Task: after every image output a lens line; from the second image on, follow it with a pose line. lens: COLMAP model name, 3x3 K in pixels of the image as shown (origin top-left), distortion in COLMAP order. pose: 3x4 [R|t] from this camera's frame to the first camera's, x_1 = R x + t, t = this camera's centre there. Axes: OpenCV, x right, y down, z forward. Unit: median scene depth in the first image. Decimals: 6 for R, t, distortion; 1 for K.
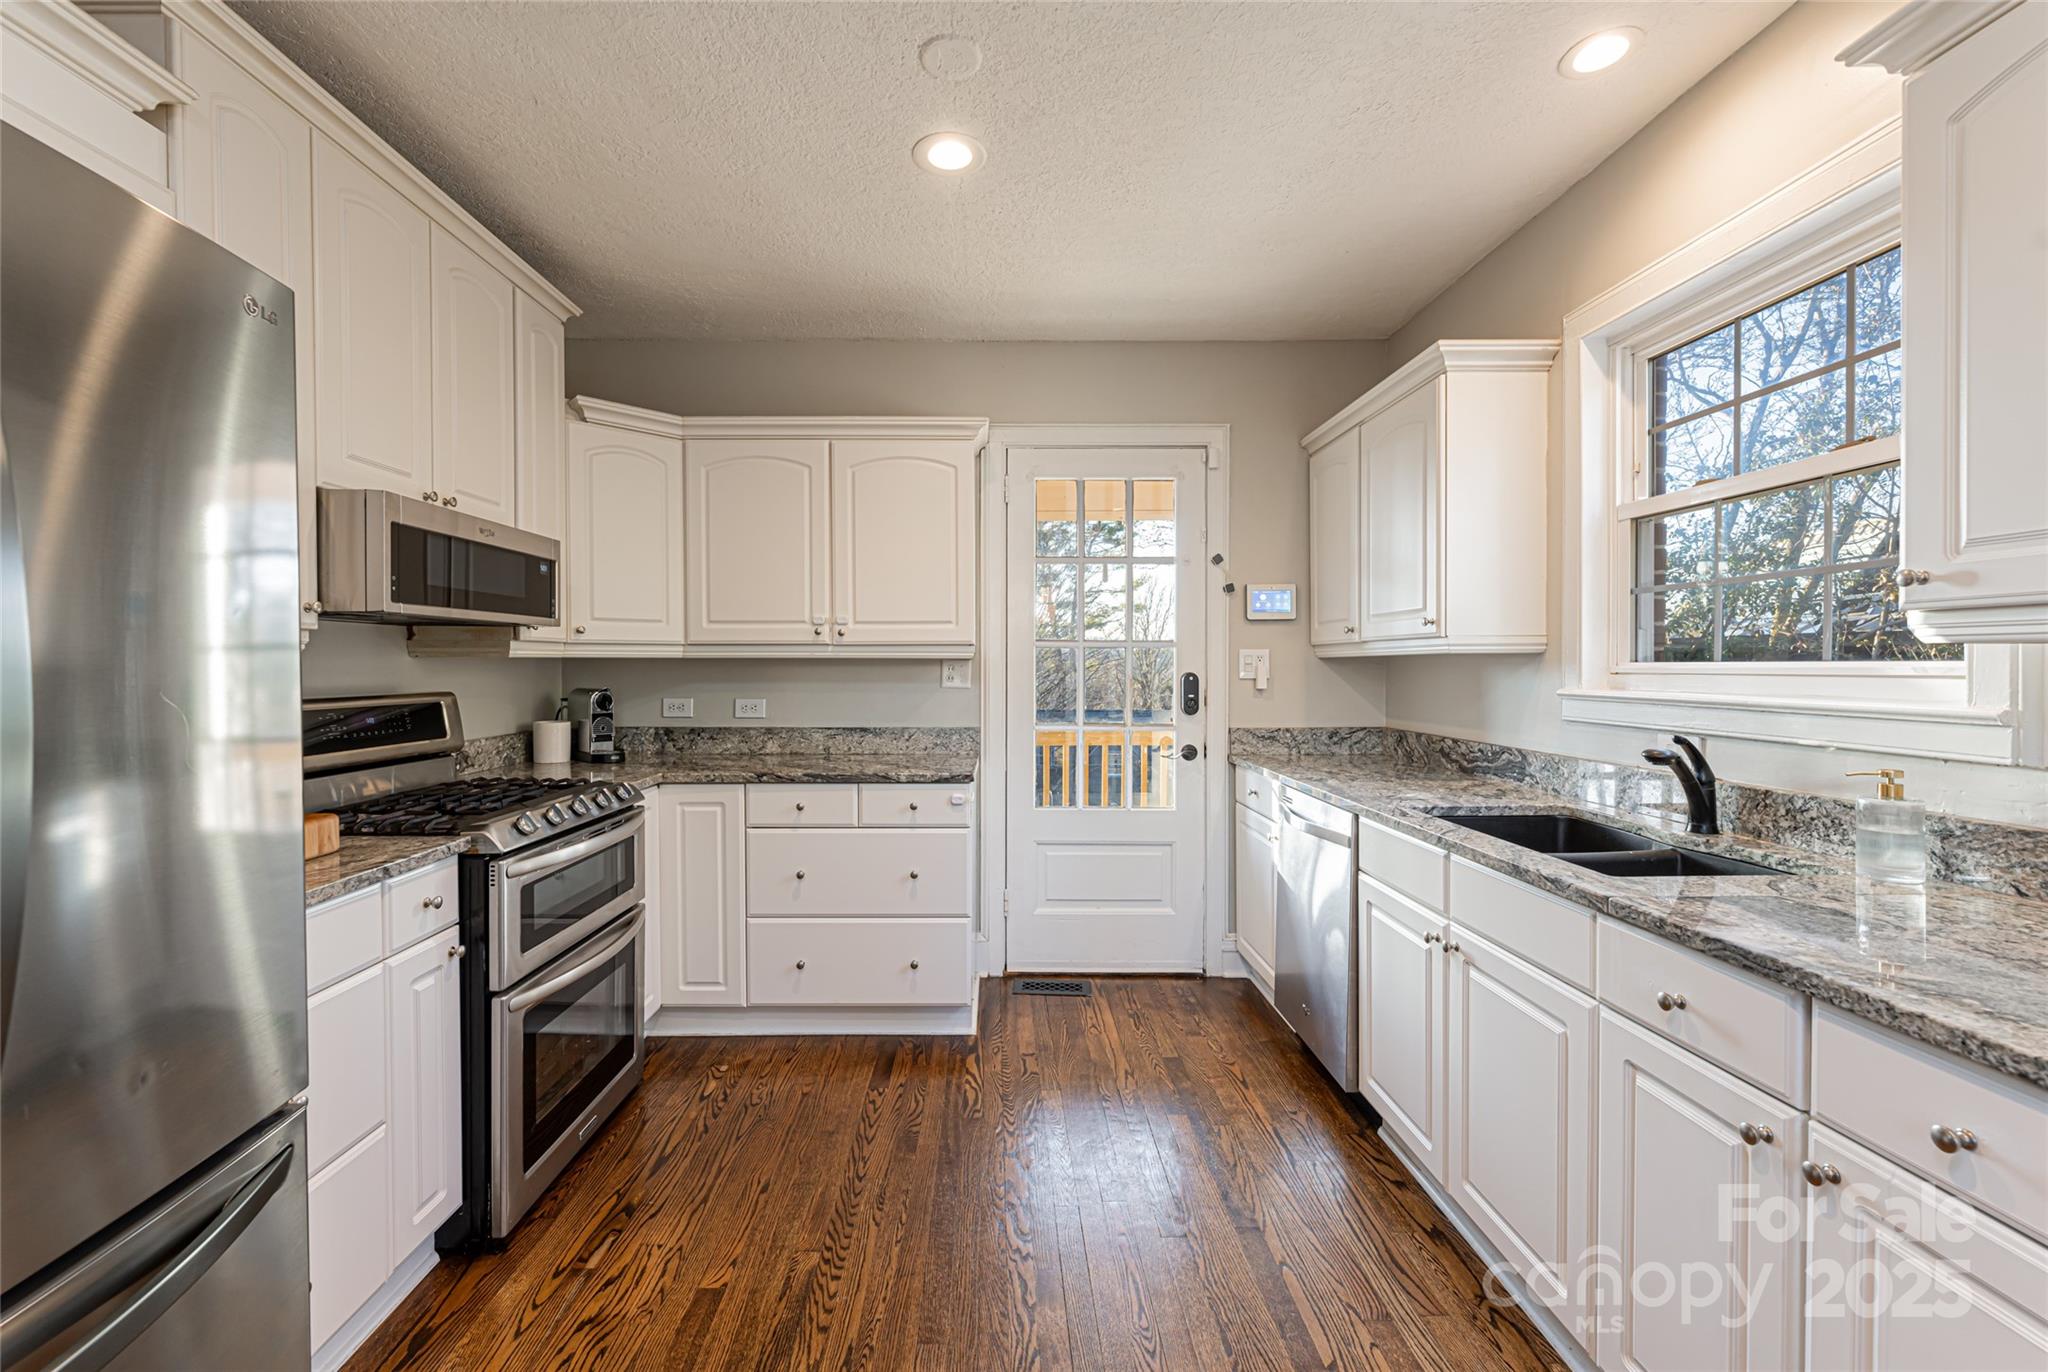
lens RADIAL K [[829.6, 0, 1019.2], [0, 829.6, 665.2], [0, 0, 1]] dist [-0.000033, -0.000006]
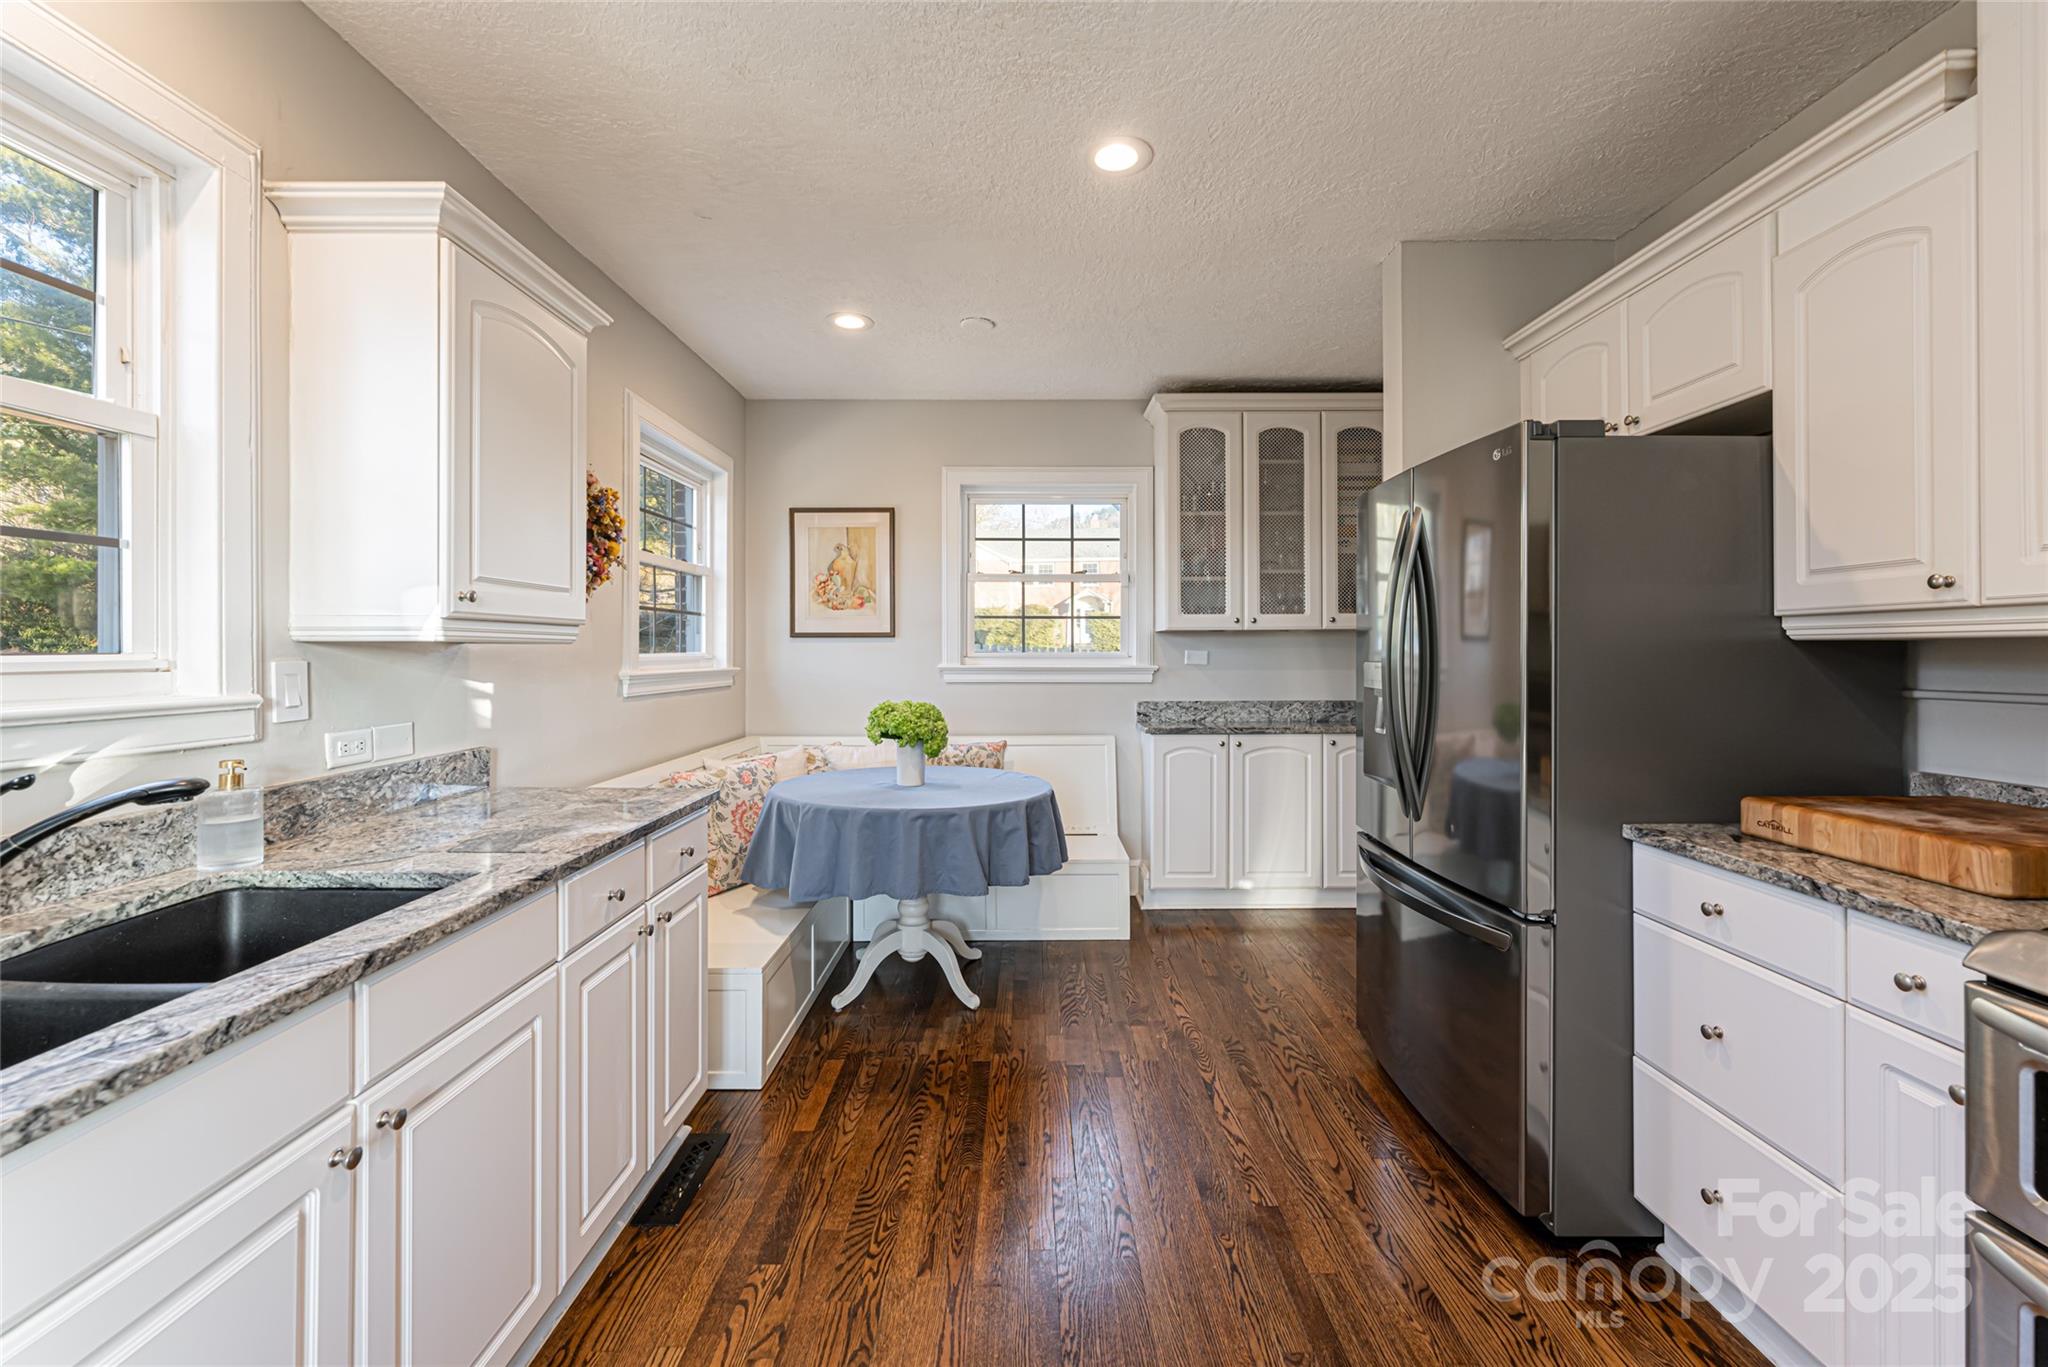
lens RADIAL K [[803.6, 0, 1017.8], [0, 803.6, 658.5], [0, 0, 1]] dist [0.001312, 0.000506]
pose [[-0.999294, 0.003764, 0.037394, 0.041103], [0.004114, 0.999949, 0.009268, -0.004184], [-0.037357, 0.009416, -0.999258, 1.782400]]
